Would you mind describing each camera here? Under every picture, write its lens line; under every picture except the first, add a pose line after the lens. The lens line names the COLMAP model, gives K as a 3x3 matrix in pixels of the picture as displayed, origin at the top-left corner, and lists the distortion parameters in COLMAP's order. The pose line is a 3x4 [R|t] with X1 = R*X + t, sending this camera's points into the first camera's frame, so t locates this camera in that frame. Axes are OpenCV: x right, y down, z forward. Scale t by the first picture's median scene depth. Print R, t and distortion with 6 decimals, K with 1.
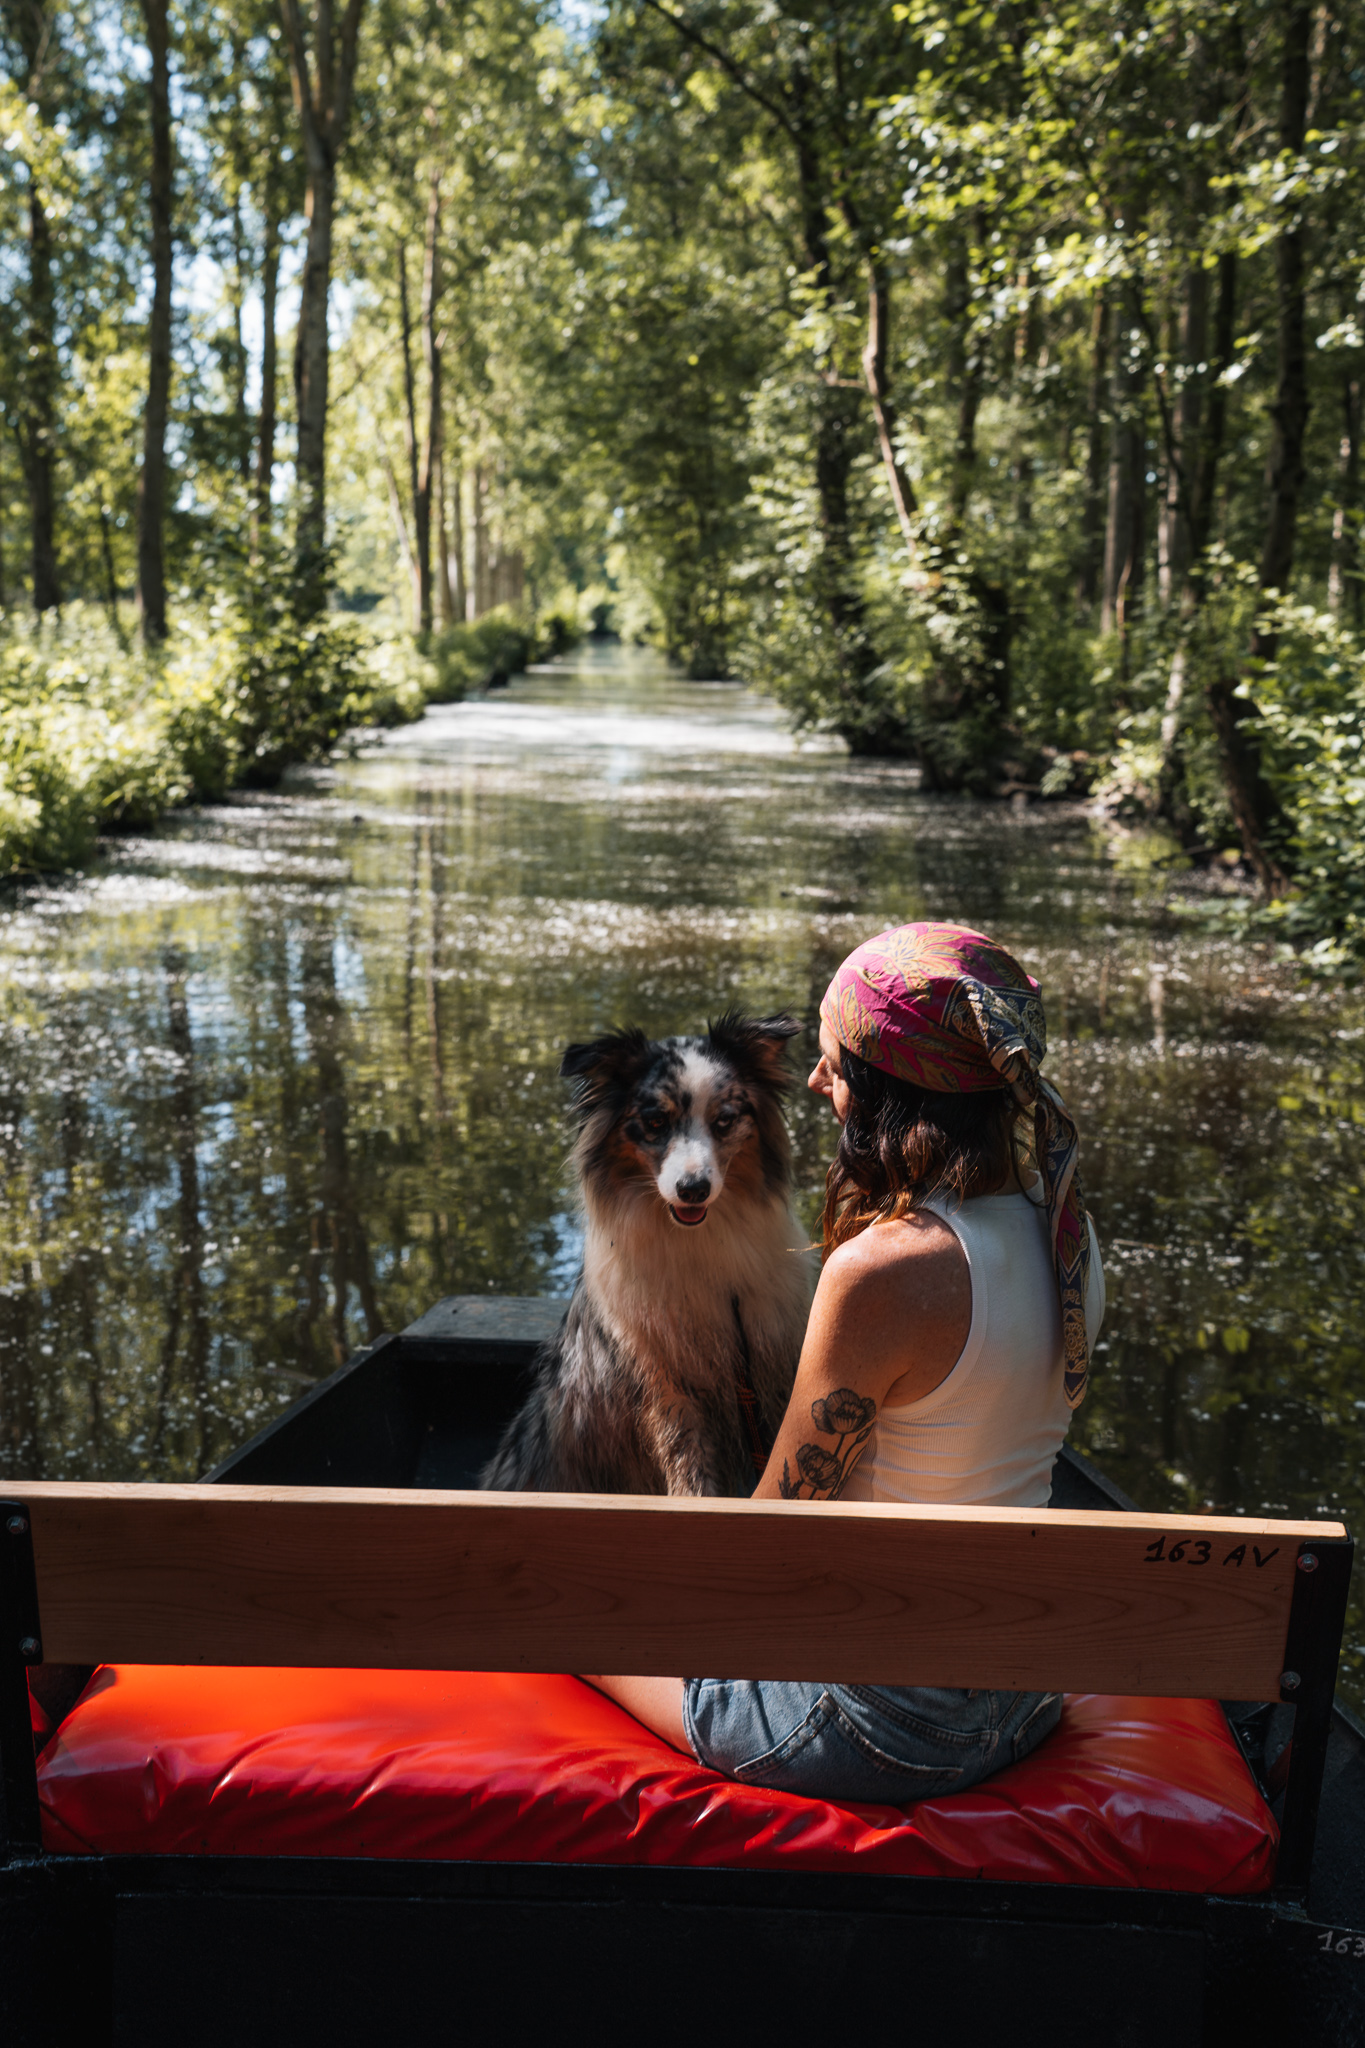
lens RADIAL K [[2487.2, 0, 676.9], [0, 2487.2, 1037.6], [0, 0, 1]] dist [0.105081, 0.000000]
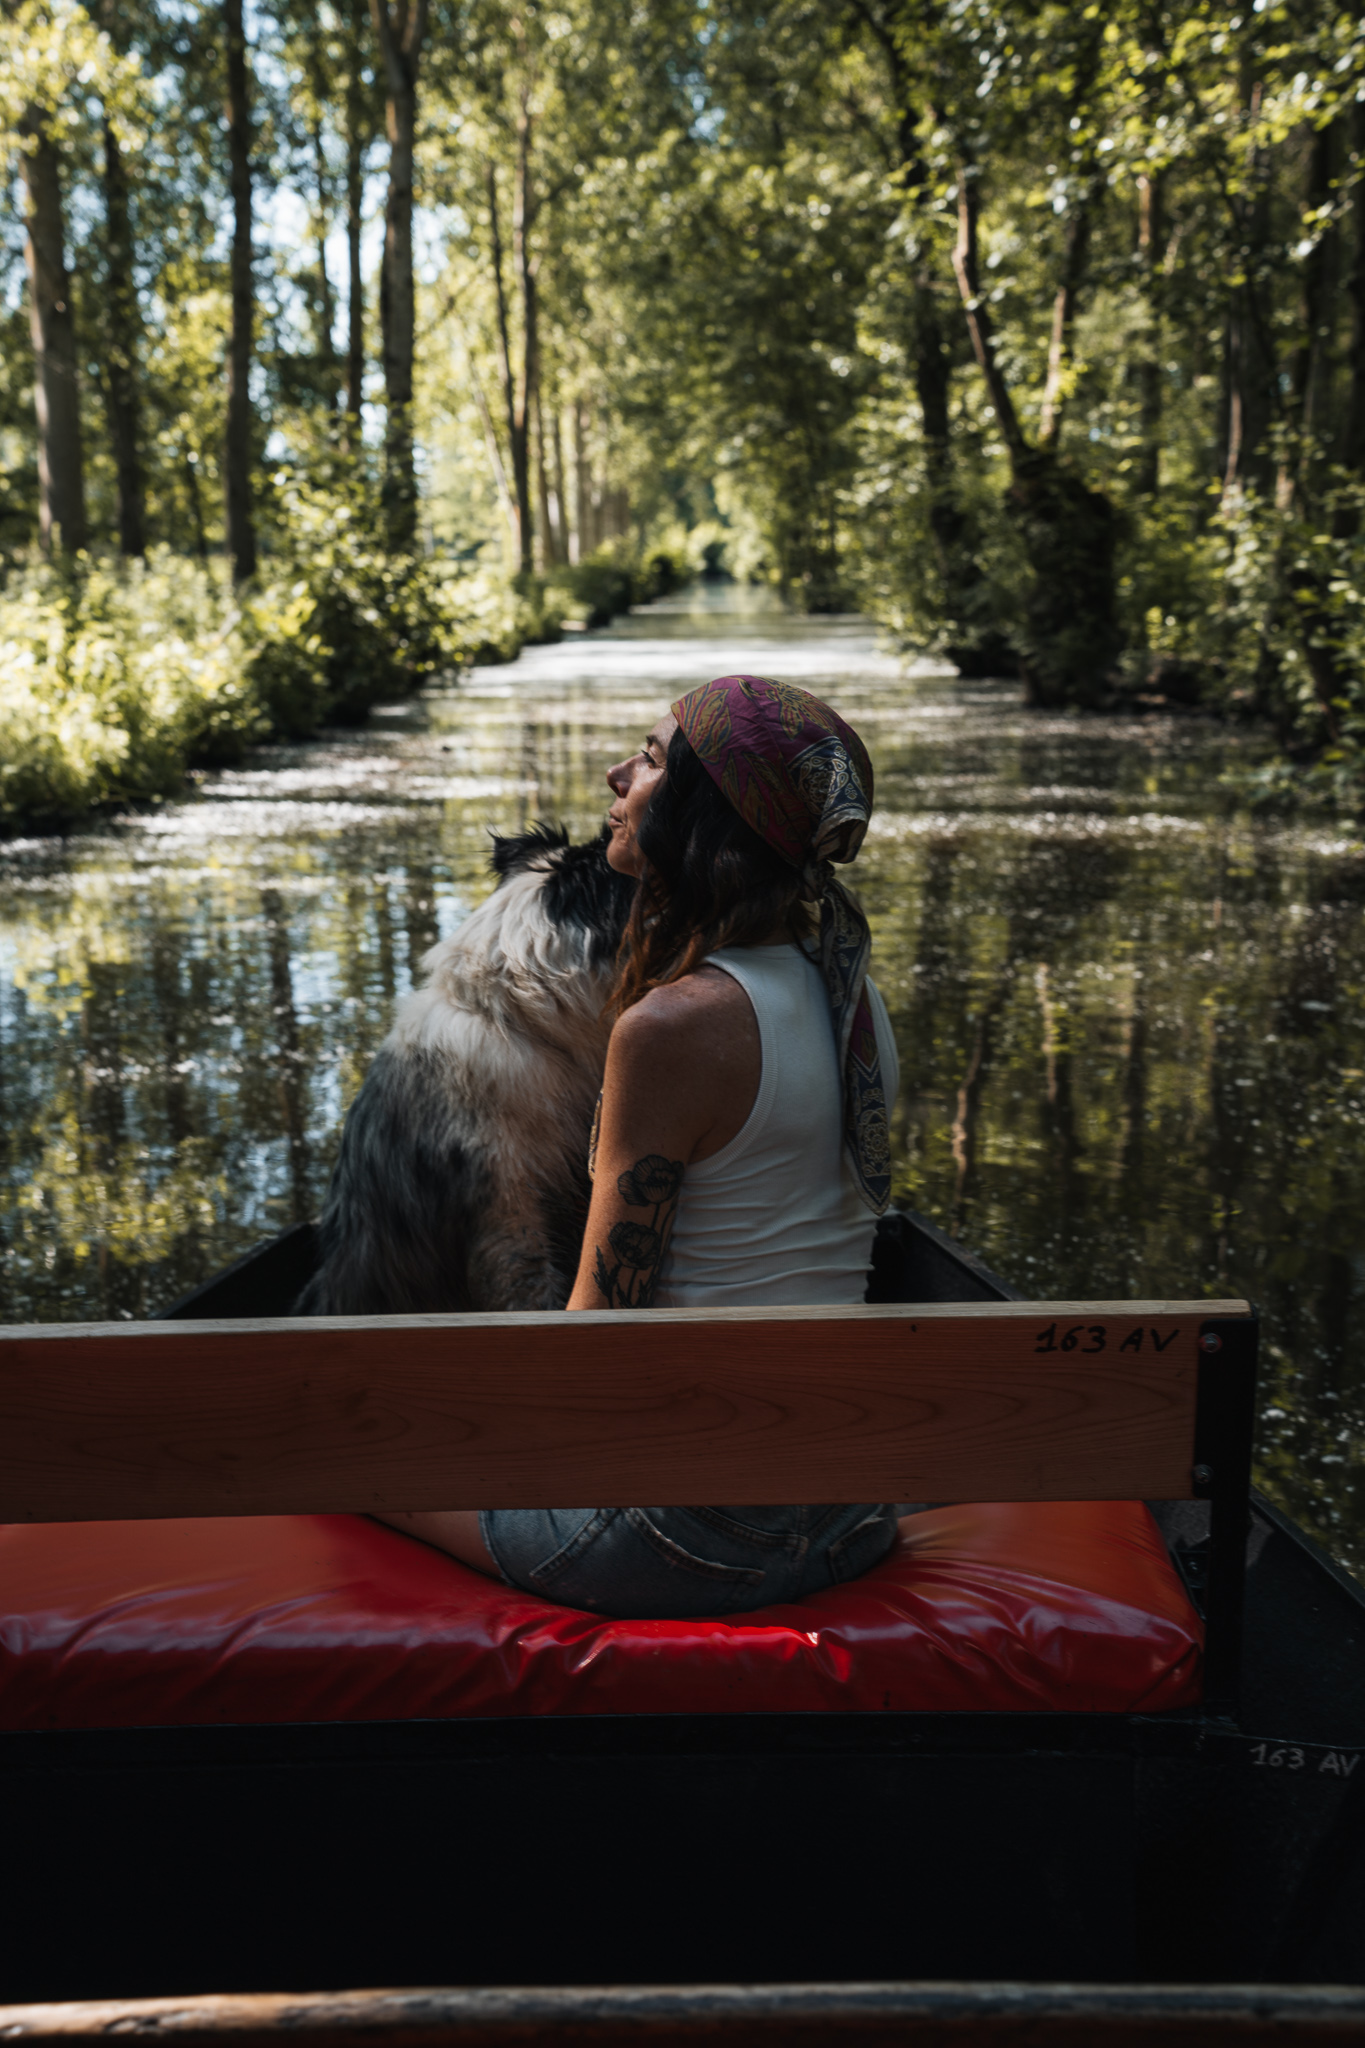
lens RADIAL K [[2750.9, 0, 672.3], [0, 2750.9, 1014.2], [0, 0, 1]] dist [0.221432, 0.000000]
pose [[0.997864, -0.025046, -0.060326, 0.015846], [0.024380, 0.999634, -0.011757, 0.020241], [0.060598, 0.010261, 0.998110, -0.055204]]
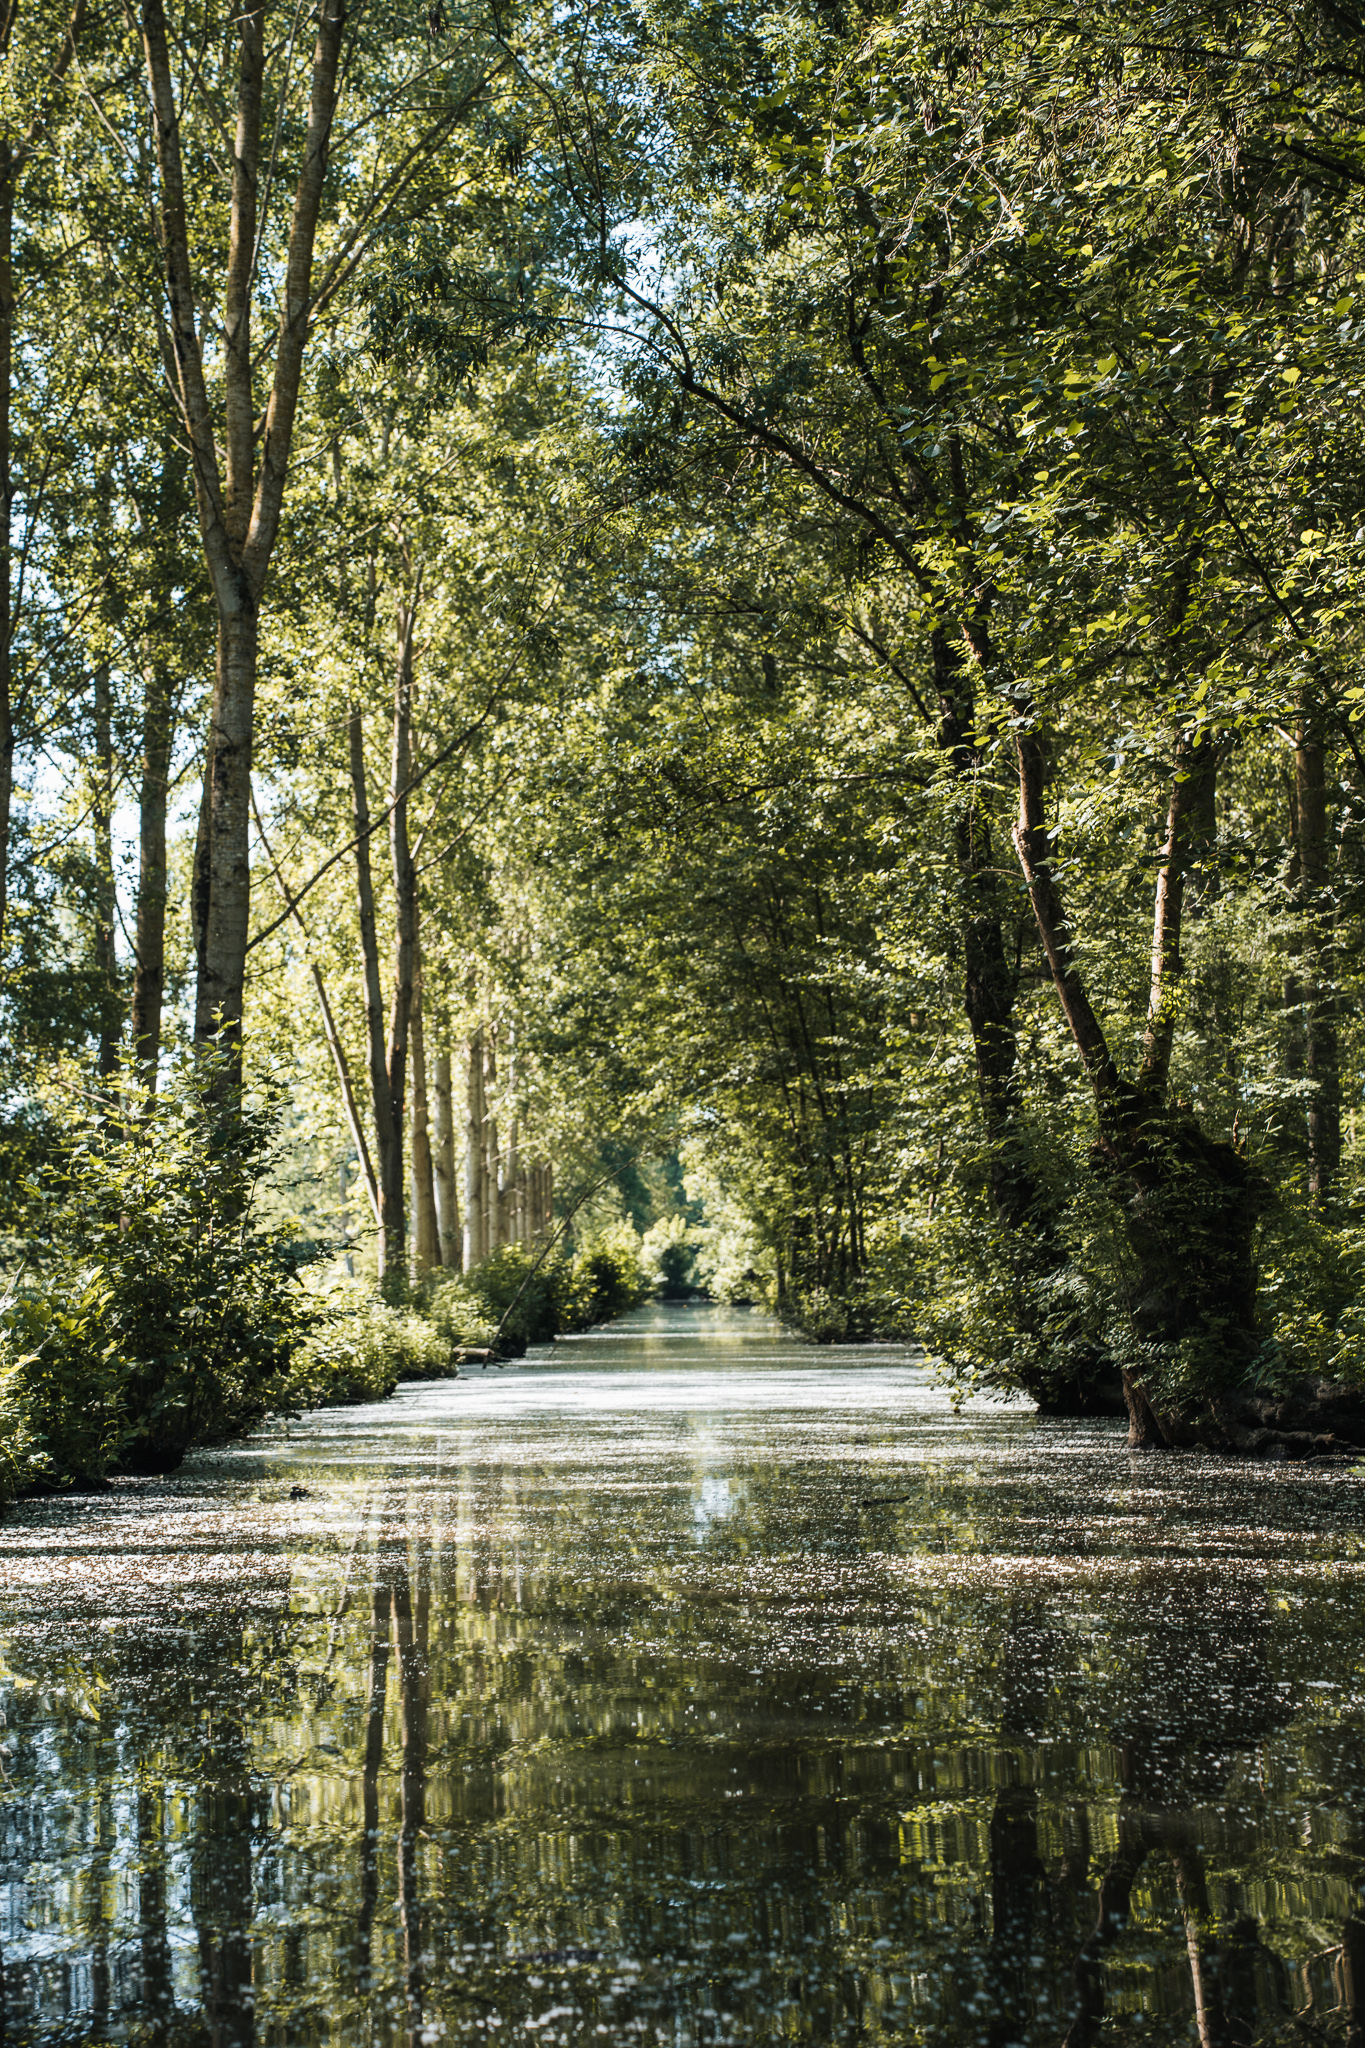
lens RADIAL K [[4792.1, 0, 691.9], [0, 4792.1, 1026.3], [0, 0, 1]] dist [0.684260, 0.000000]
pose [[0.998739, -0.036984, -0.033939, 0.019283], [0.027959, 0.971401, -0.235792, 0.066397], [0.041689, 0.234546, 0.971211, -0.208623]]
